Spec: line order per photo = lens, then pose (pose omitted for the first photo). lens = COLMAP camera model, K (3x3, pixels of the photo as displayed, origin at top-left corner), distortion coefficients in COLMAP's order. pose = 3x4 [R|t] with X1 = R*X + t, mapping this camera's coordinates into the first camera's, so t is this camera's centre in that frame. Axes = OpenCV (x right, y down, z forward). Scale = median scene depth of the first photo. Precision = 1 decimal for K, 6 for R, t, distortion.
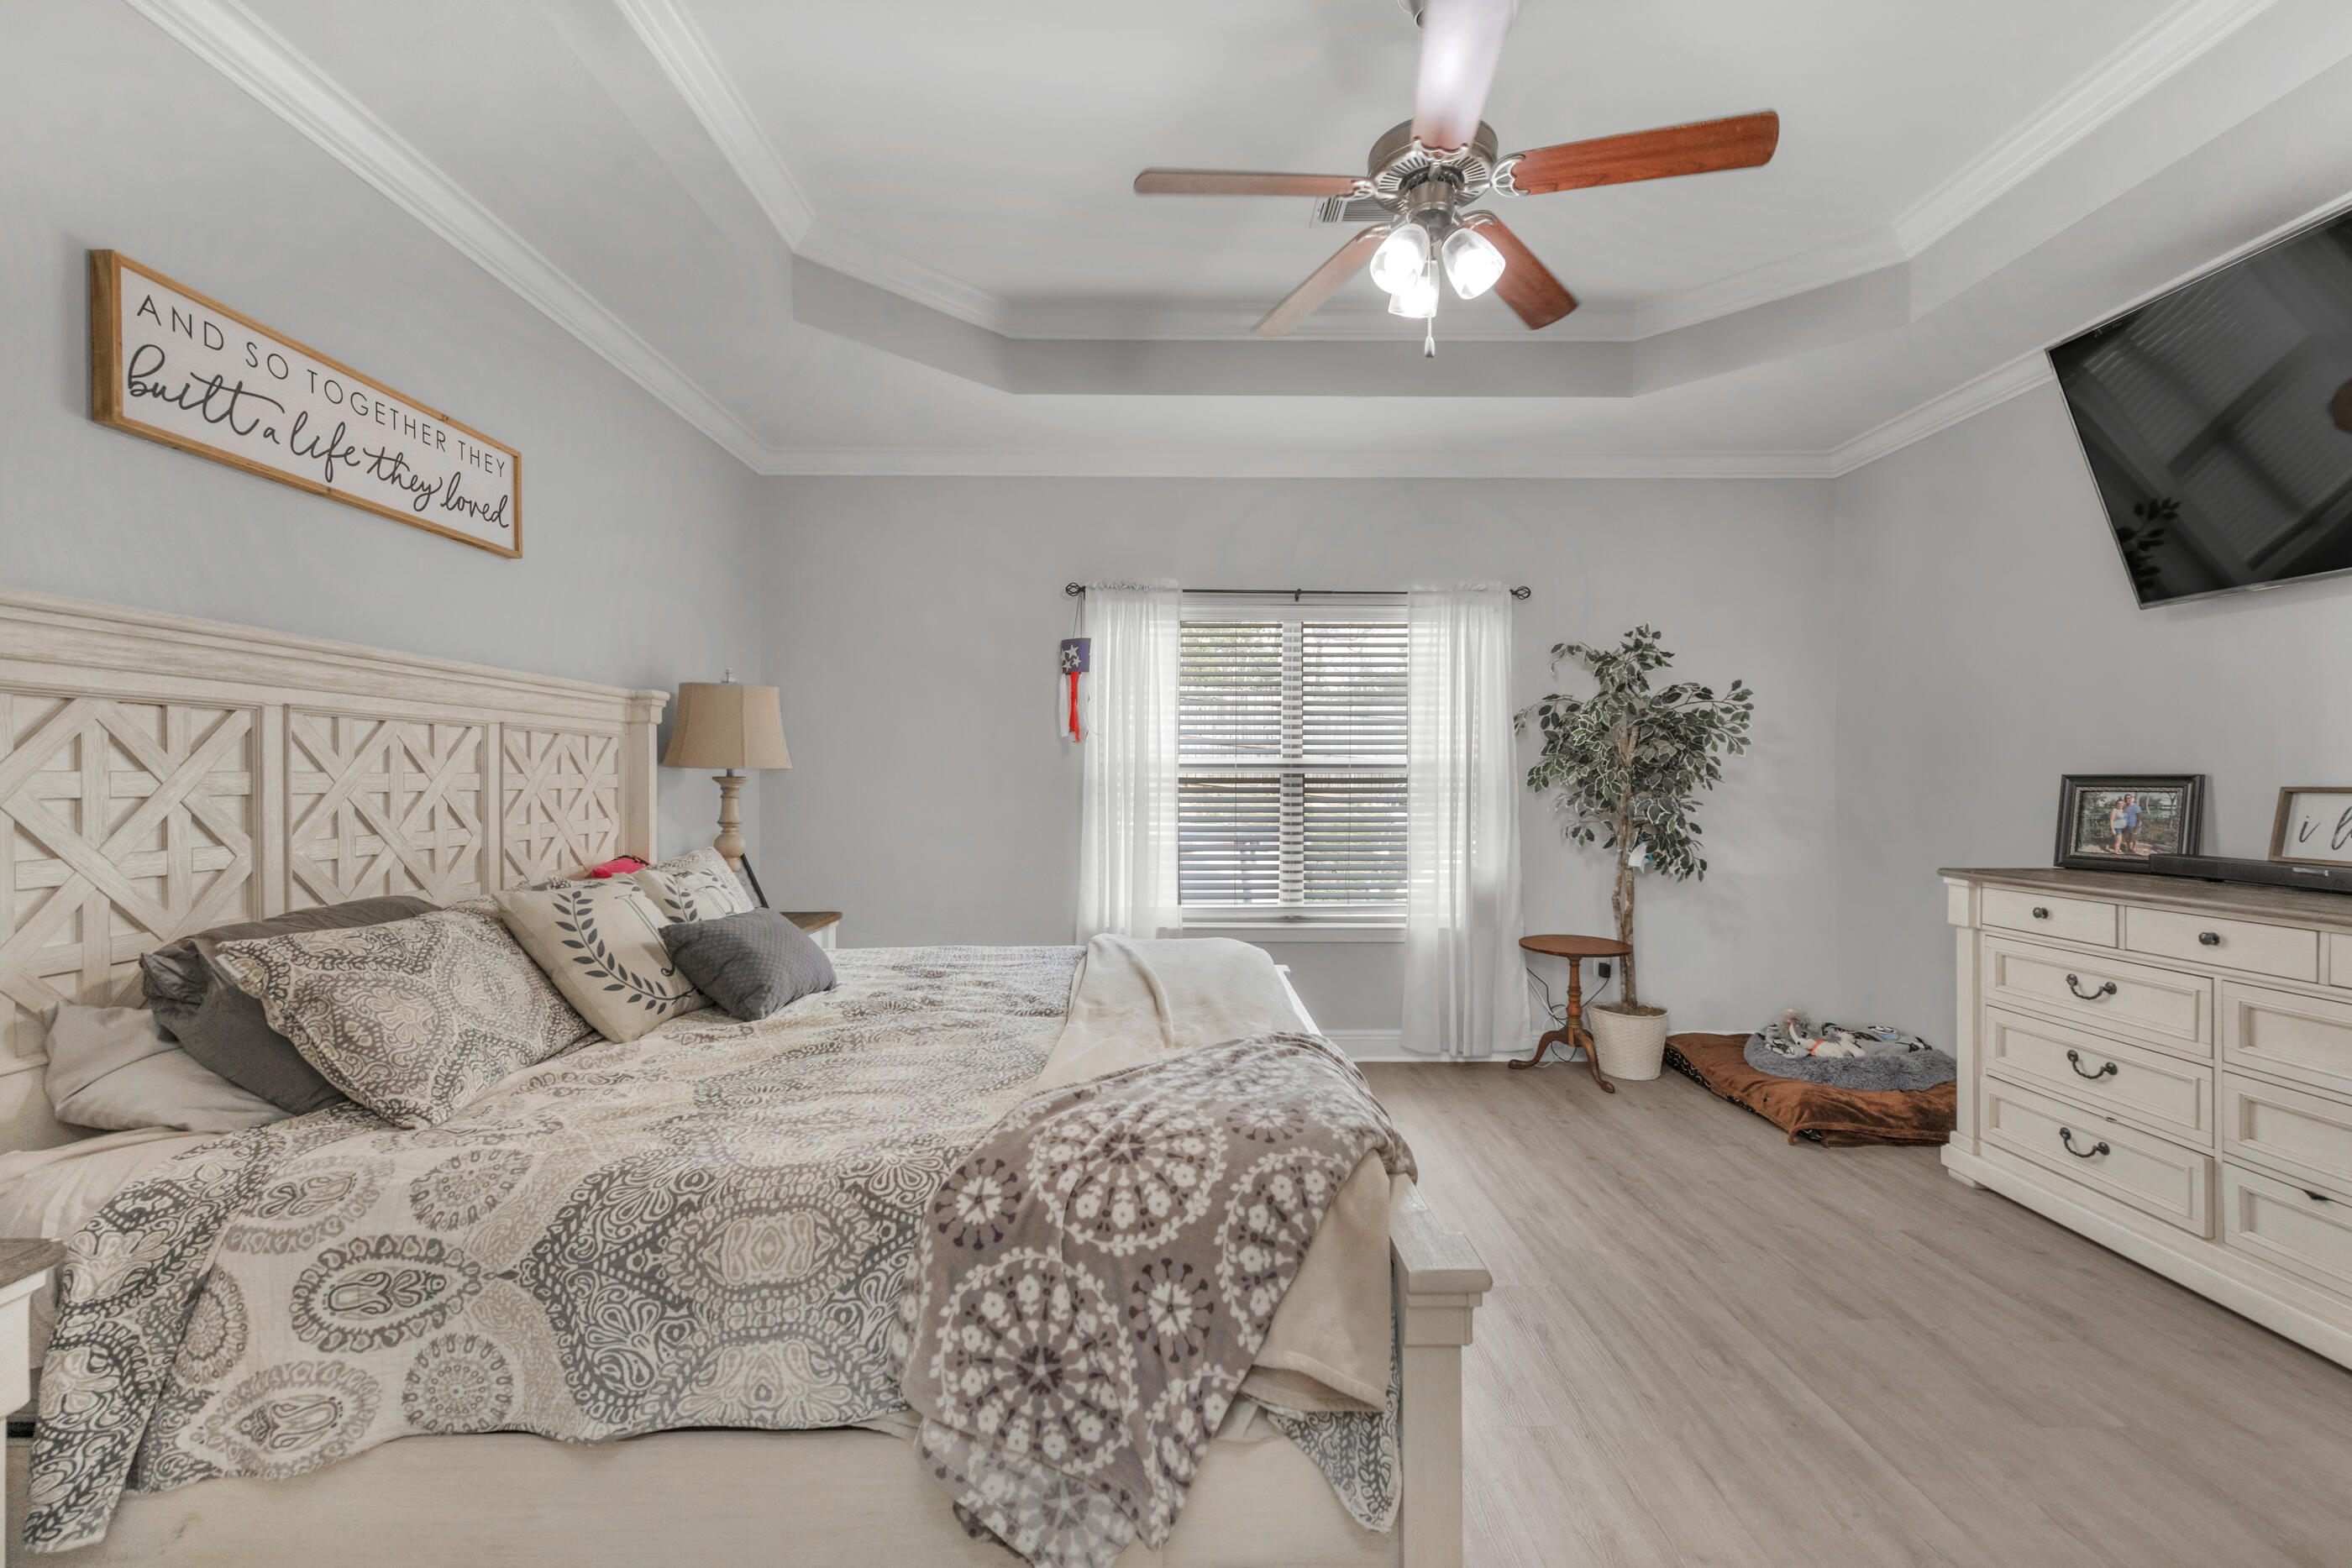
lens RADIAL K [[989.4, 0, 1143.3], [0, 989.4, 774.4], [0, 0, 1]] dist [0.021225, -0.008600]
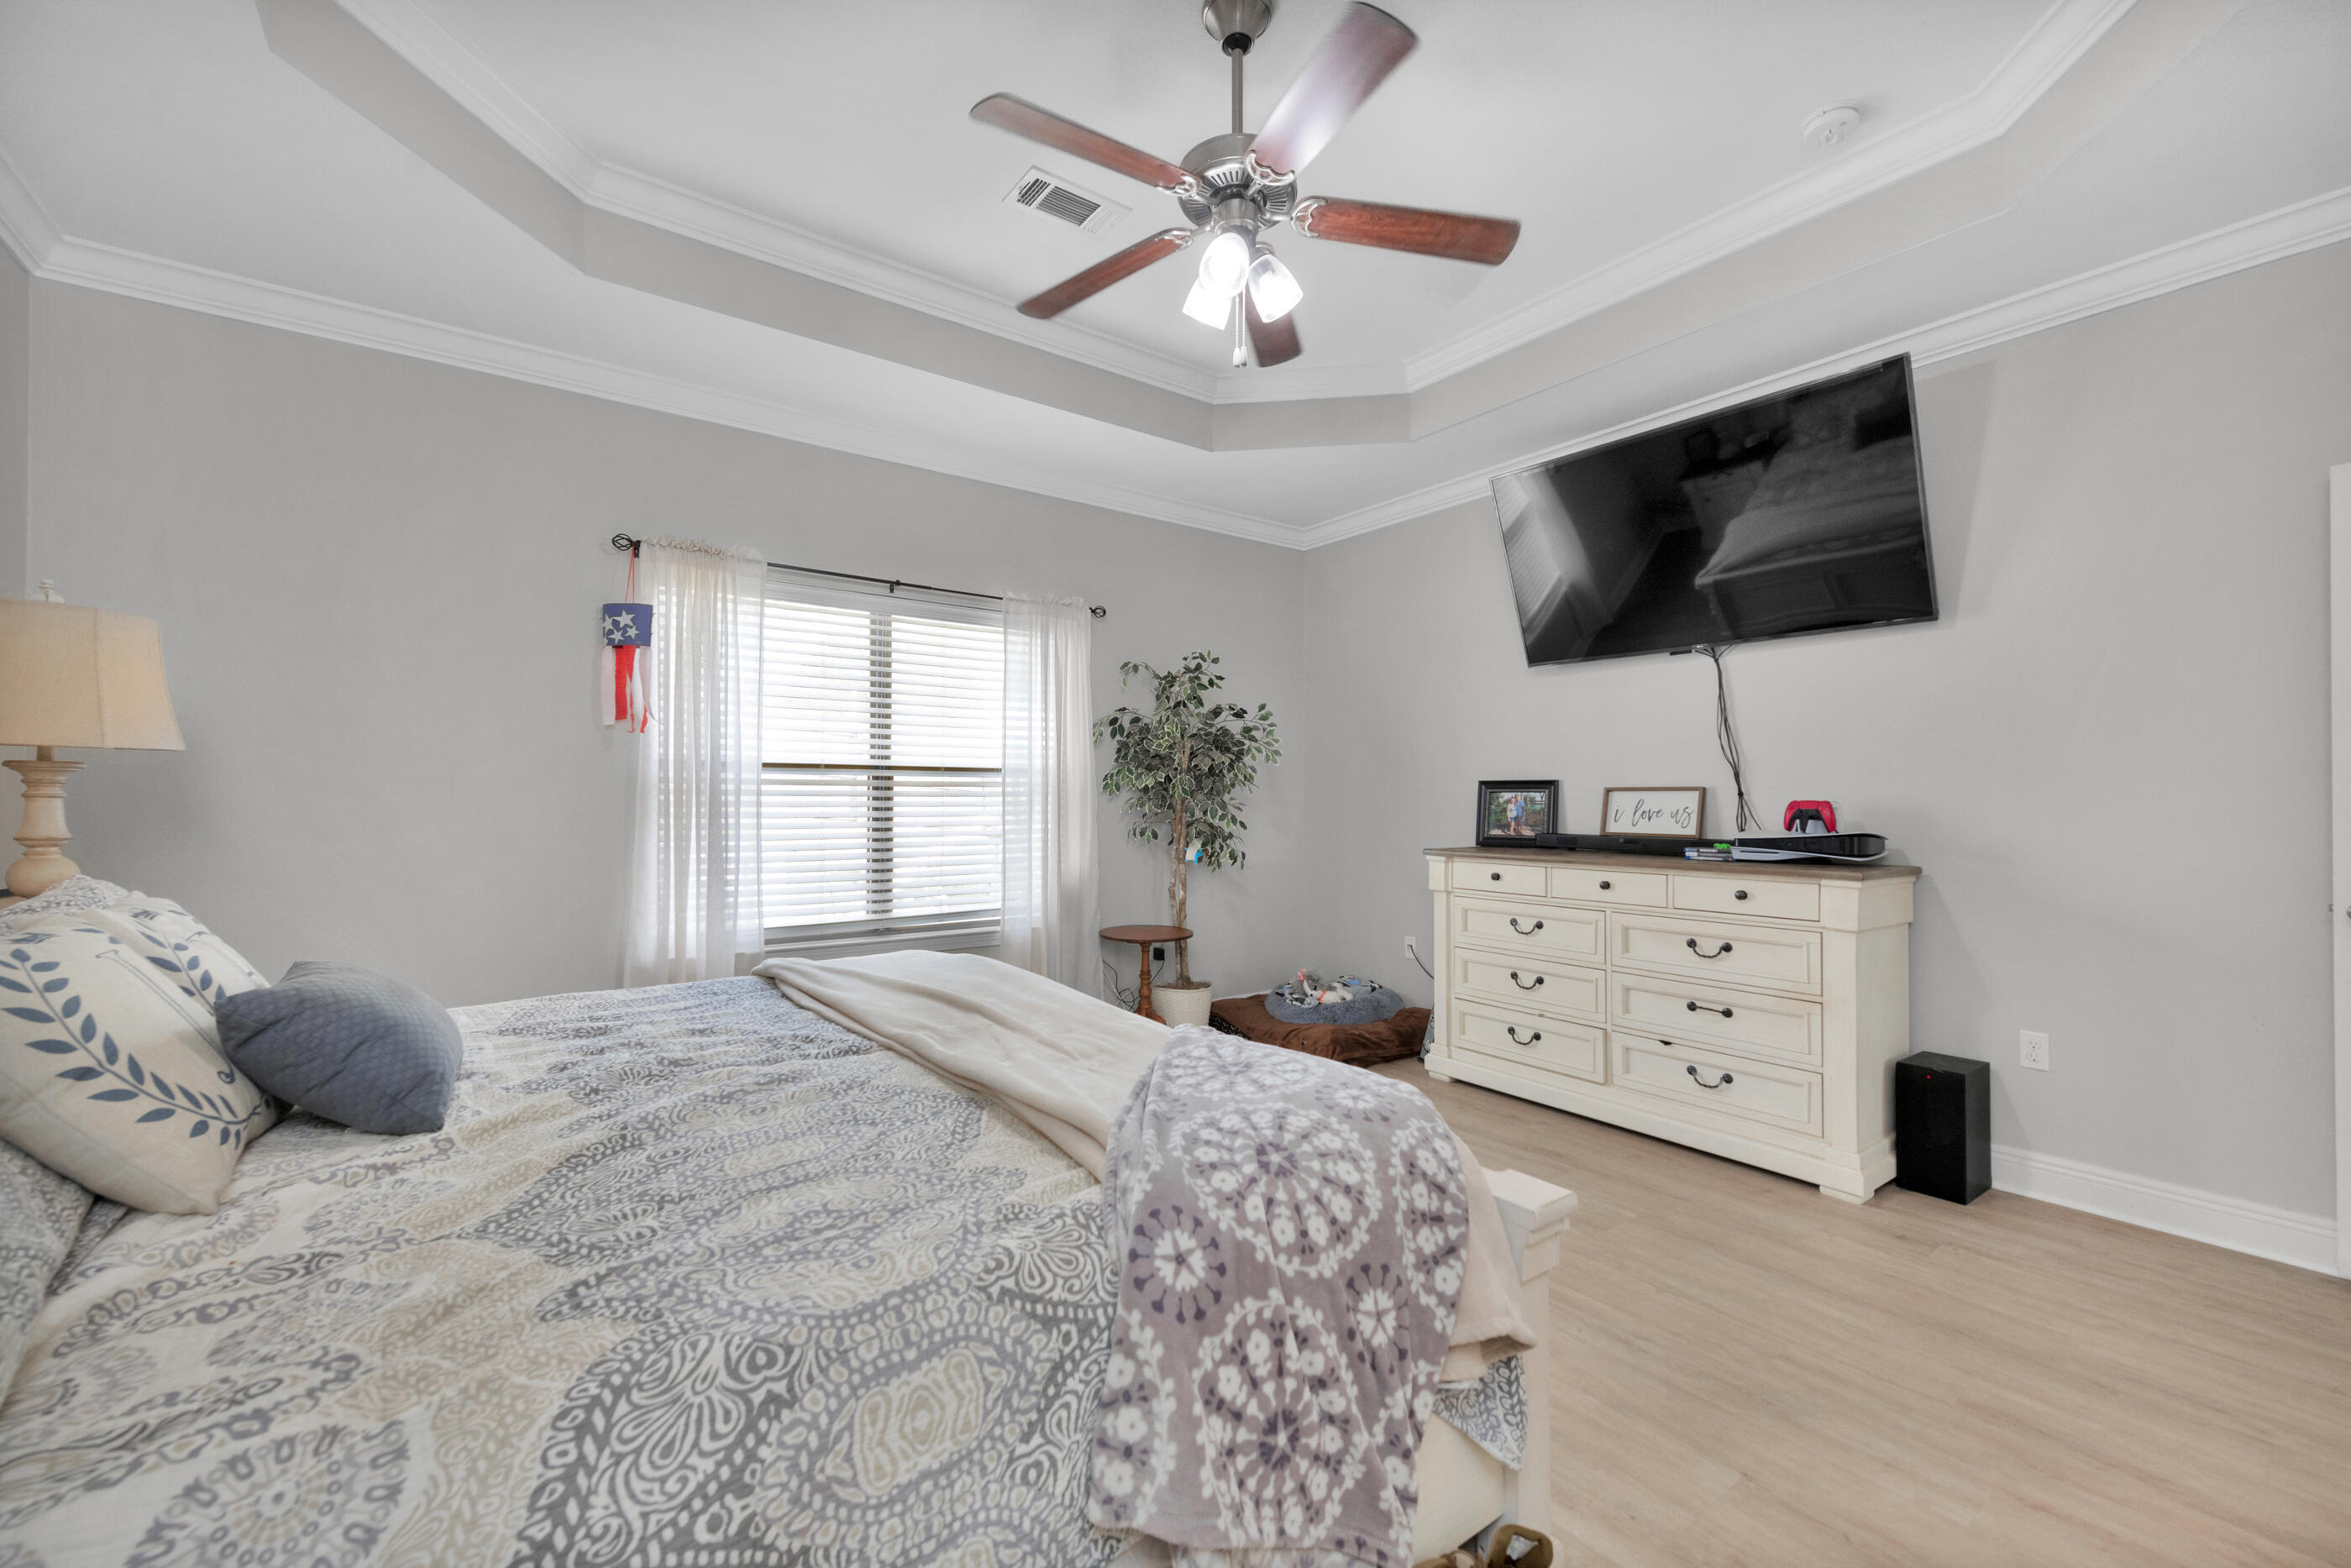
lens RADIAL K [[966.2, 0, 1175.5], [0, 966.2, 784.0], [0, 0, 1]] dist [0.018275, -0.007811]
pose [[0.810142, 0.009153, 0.586163, -0.453614], [-0.004357, 0.999944, -0.009592, 0.038841], [-0.586218, 0.005217, 0.810137, 0.266123]]
